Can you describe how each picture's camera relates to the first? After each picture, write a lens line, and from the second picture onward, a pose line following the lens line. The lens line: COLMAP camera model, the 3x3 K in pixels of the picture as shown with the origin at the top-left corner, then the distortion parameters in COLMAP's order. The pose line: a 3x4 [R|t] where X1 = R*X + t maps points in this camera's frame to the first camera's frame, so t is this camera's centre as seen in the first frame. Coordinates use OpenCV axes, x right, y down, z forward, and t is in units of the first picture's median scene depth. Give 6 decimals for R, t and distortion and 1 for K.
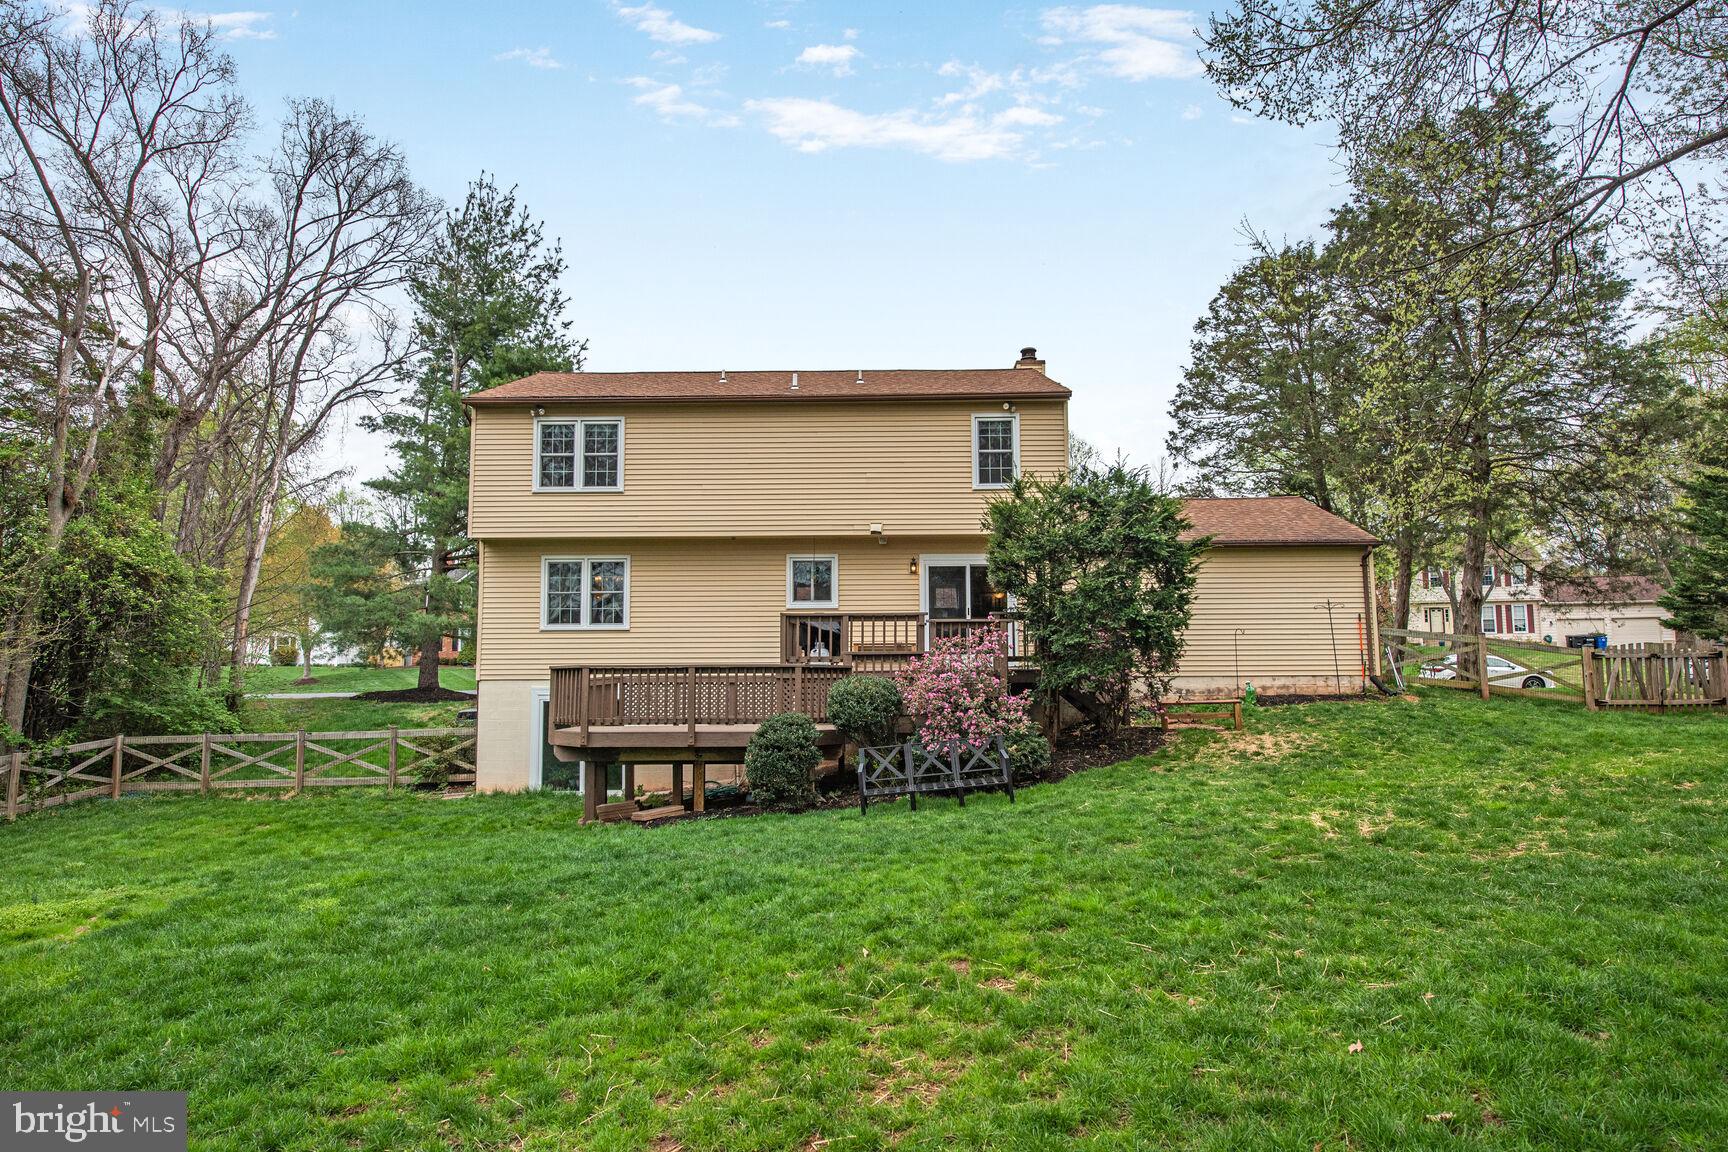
lens RADIAL K [[989.1, 0, 863.8], [0, 989.1, 607.1], [0, 0, 1]] dist [-0.002216, -0.002102]
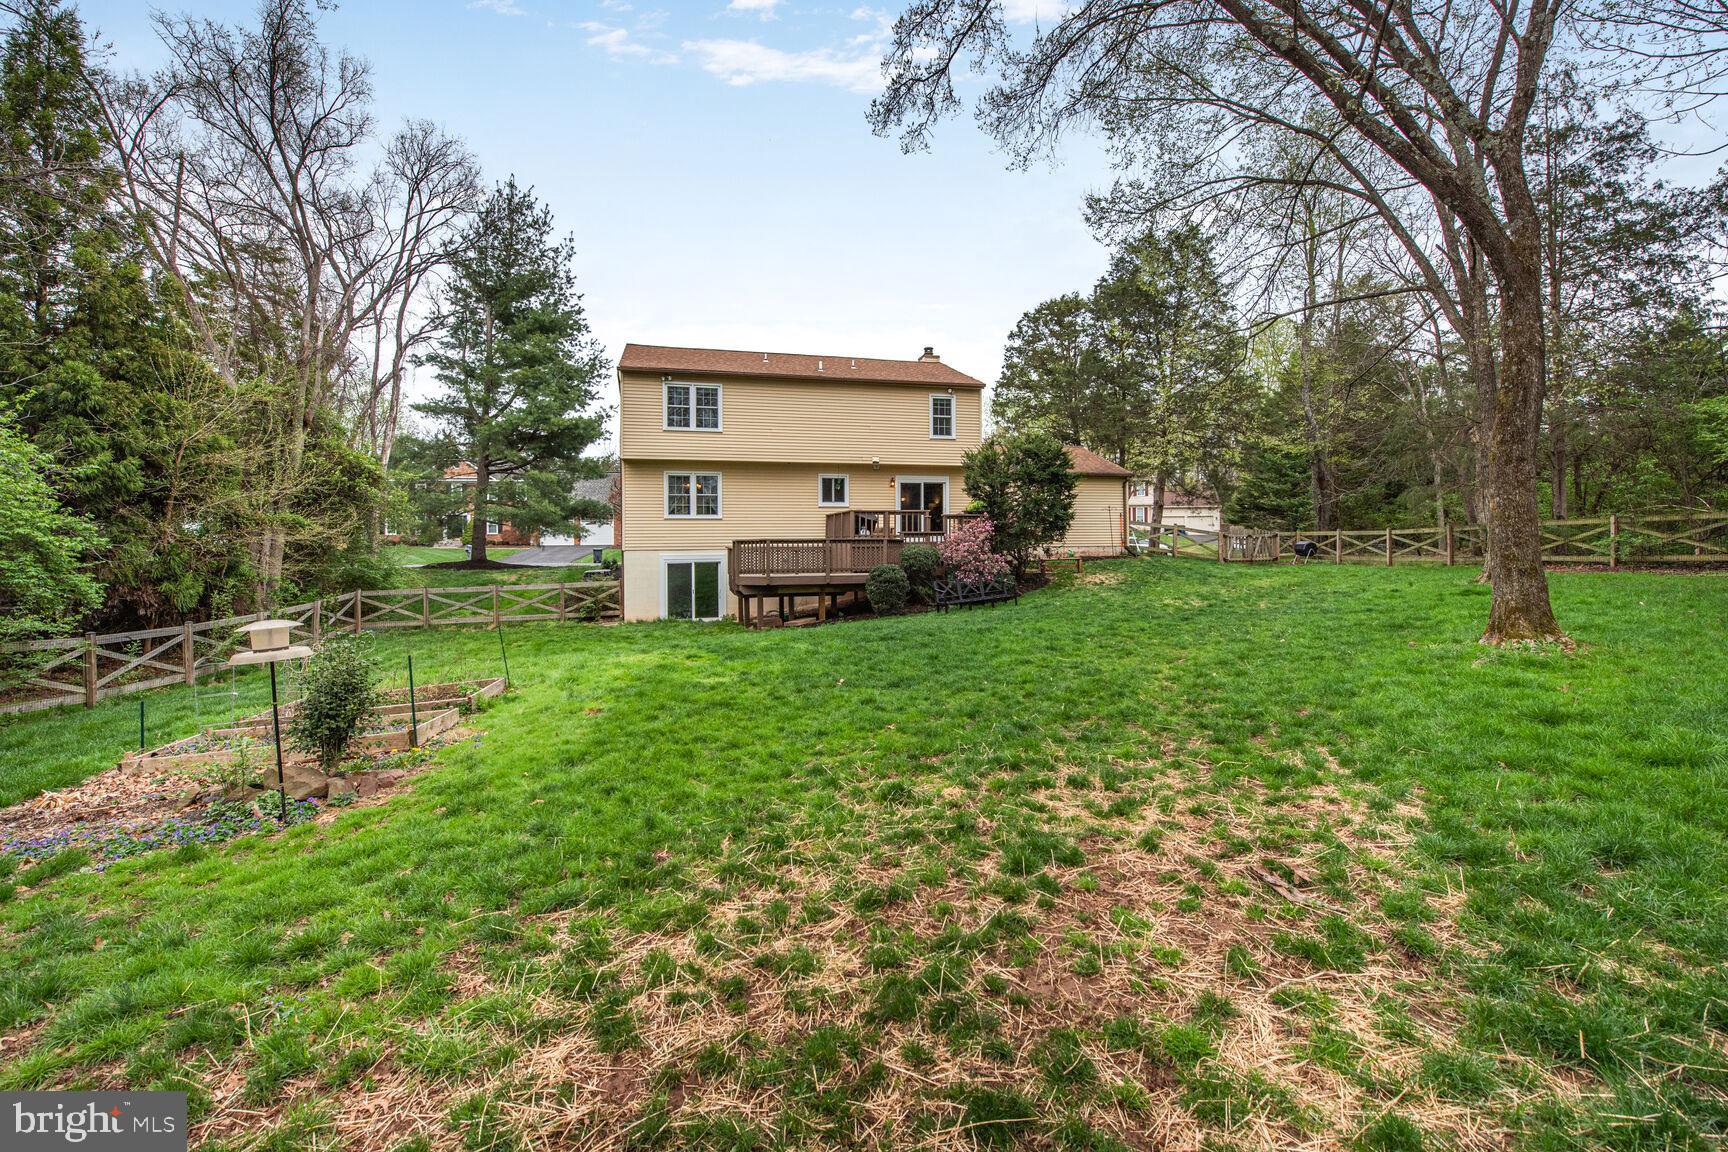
lens RADIAL K [[734.9, 0, 864.0], [0, 734.9, 576.0], [0, 0, 1]] dist [-0.012944, 0.000445]
pose [[0.964504, -0.012881, 0.263755, -0.329600], [-0.012973, 0.995292, 0.096048, -0.001816], [-0.263750, -0.096060, 0.959796, -0.214759]]
